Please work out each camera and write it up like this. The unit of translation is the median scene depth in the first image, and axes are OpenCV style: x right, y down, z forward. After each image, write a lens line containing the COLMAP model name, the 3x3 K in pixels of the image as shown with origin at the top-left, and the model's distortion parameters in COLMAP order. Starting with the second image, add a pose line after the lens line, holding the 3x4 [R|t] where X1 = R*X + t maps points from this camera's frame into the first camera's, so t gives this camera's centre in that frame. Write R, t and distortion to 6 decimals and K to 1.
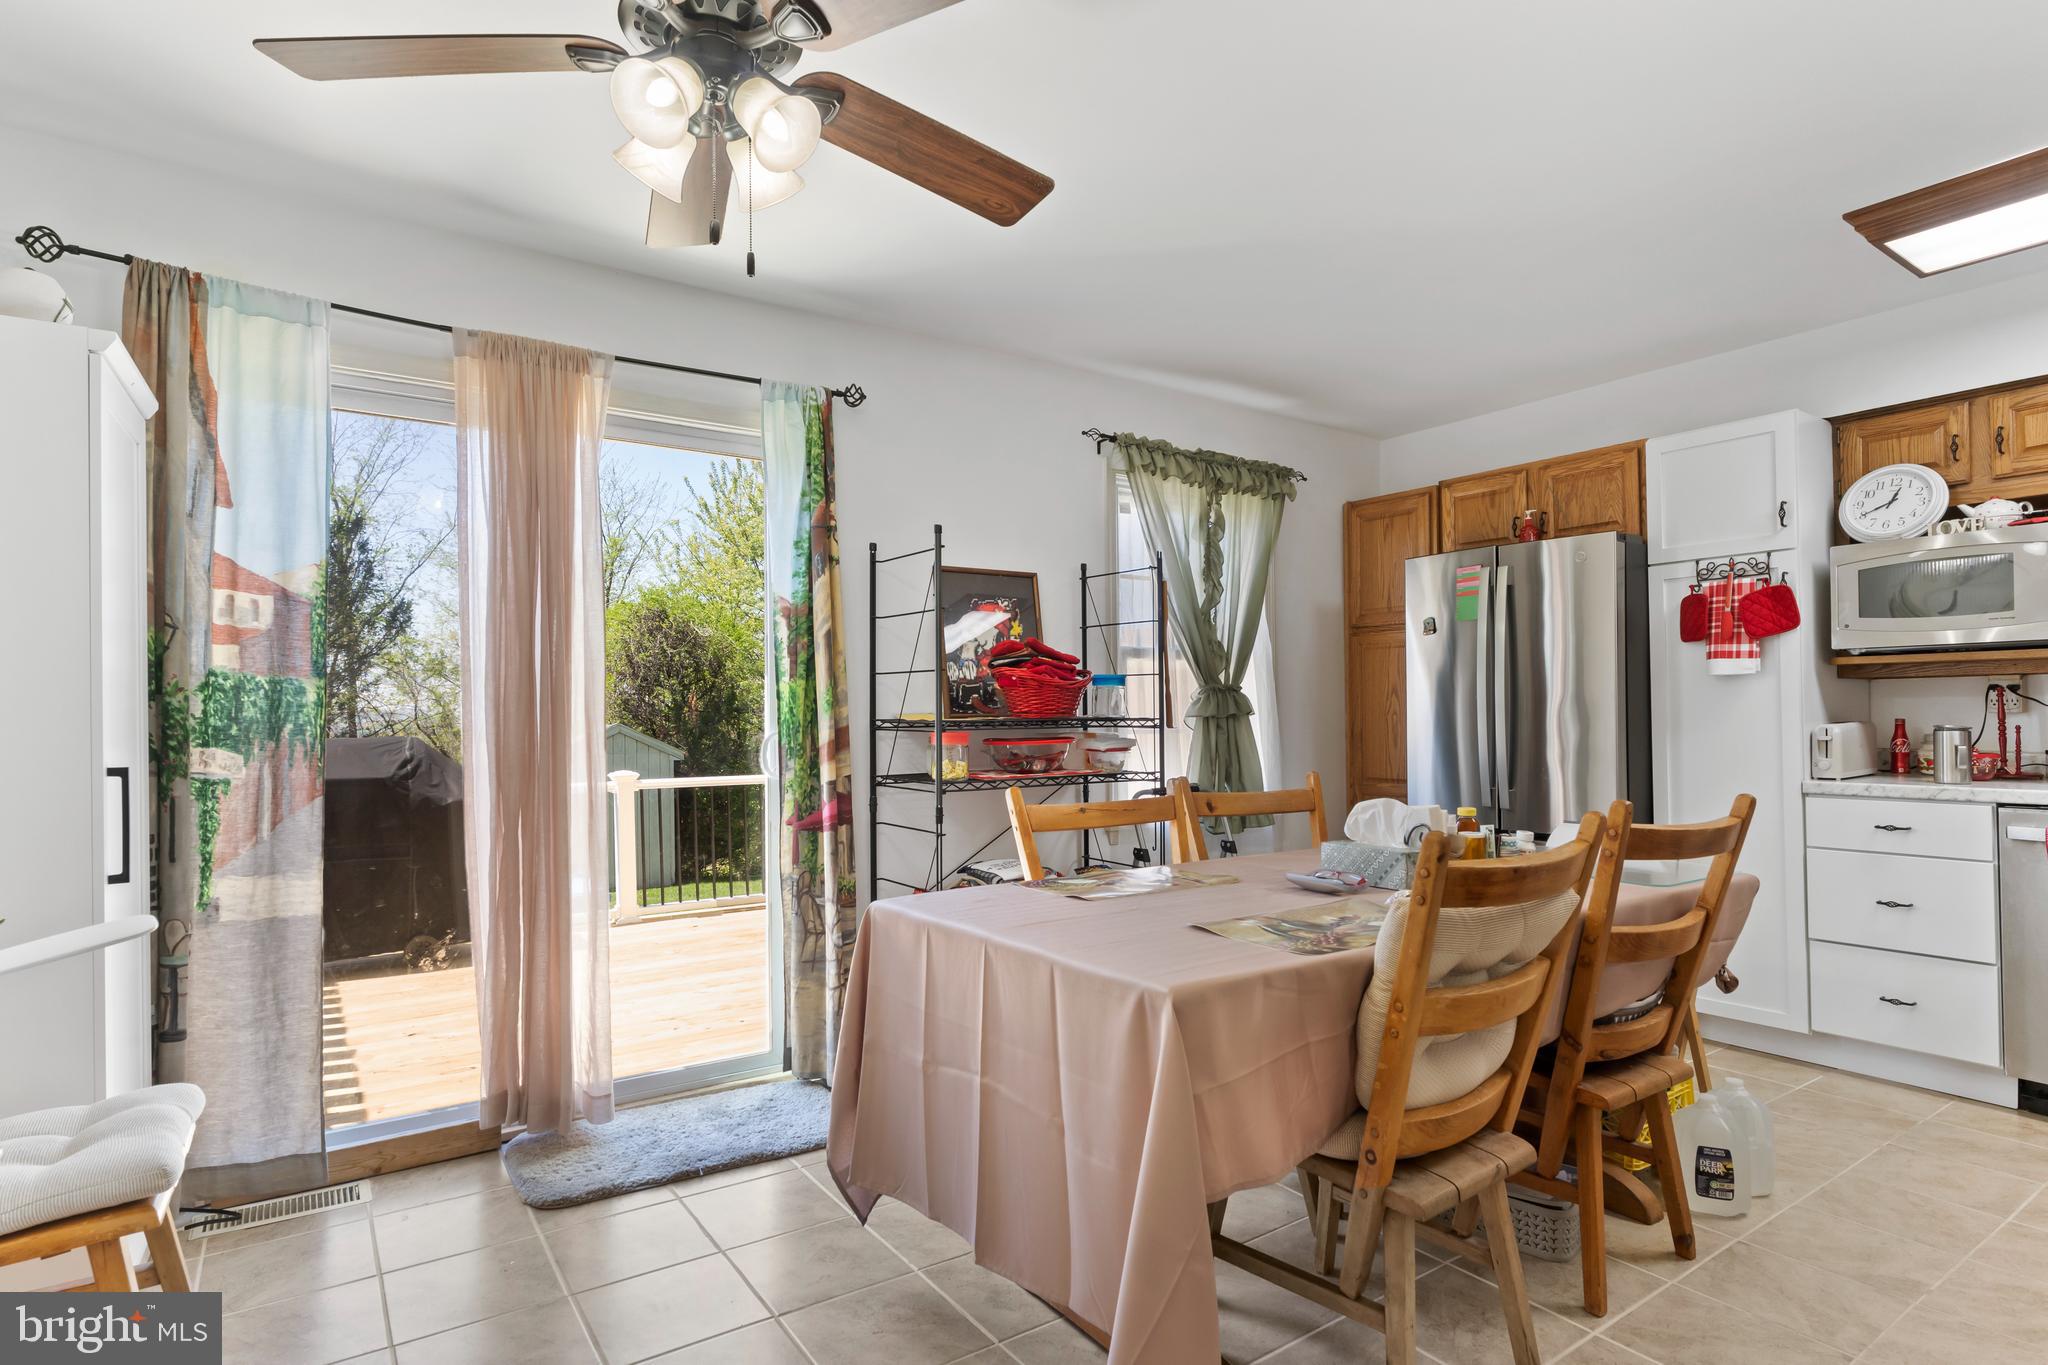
lens RADIAL K [[1064.1, 0, 1022.2], [0, 1064.1, 688.5], [0, 0, 1]] dist [-0.011682, -0.000215]
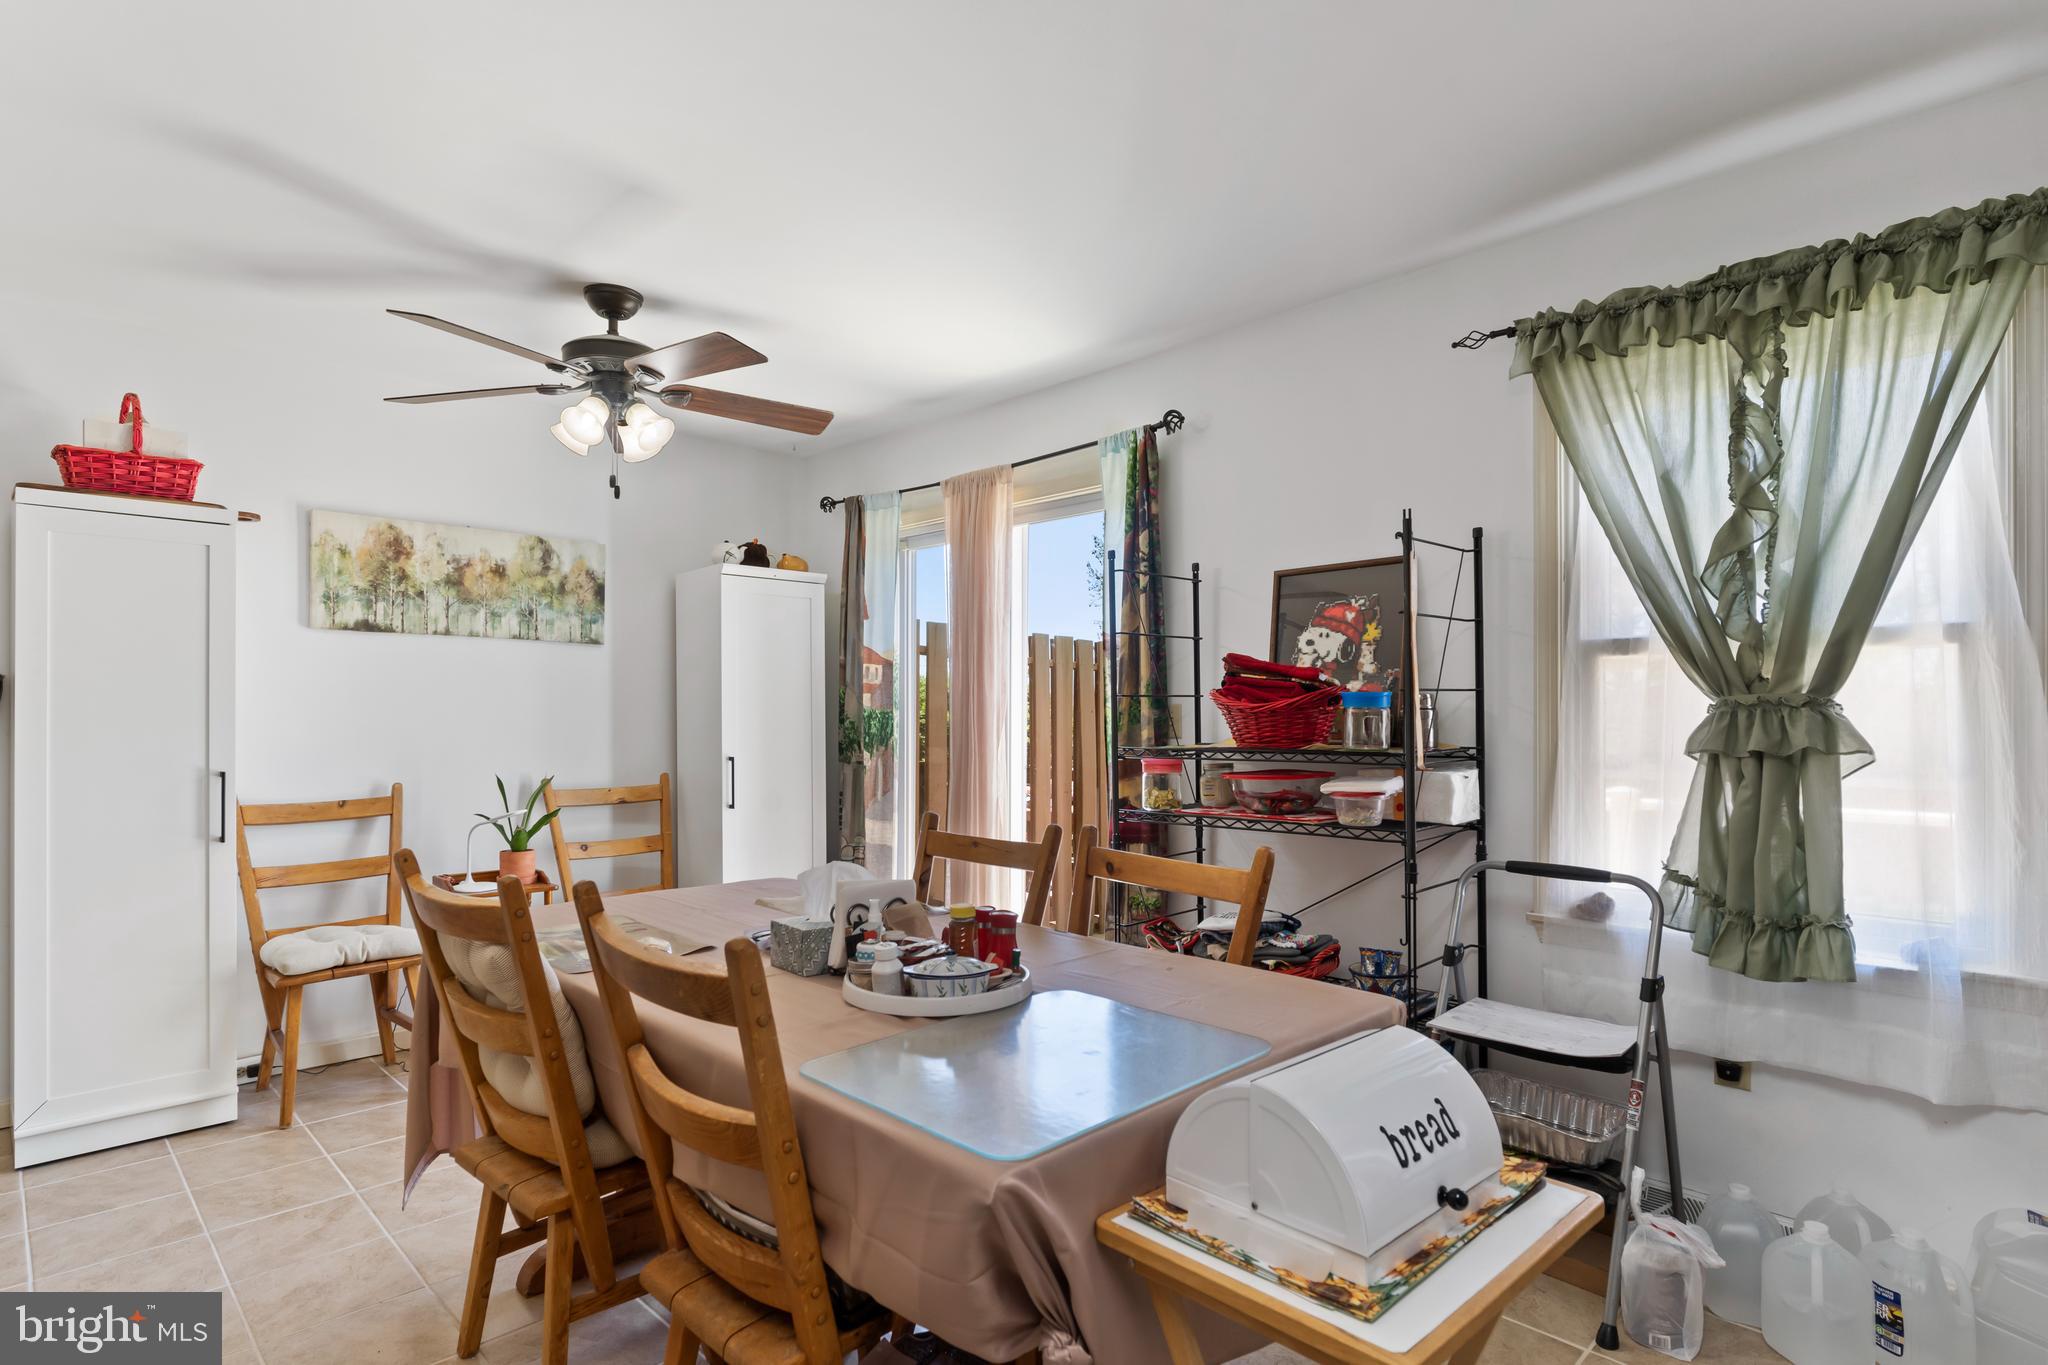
lens RADIAL K [[1064.1, 0, 1023.4], [0, 1064.1, 699.0], [0, 0, 1]] dist [-0.011682, -0.000215]
pose [[0.166316, -0.008533, -0.986036, 0.939945], [0.028093, 0.999598, -0.003912, -0.014268], [0.985672, -0.027050, 0.166488, 0.792797]]
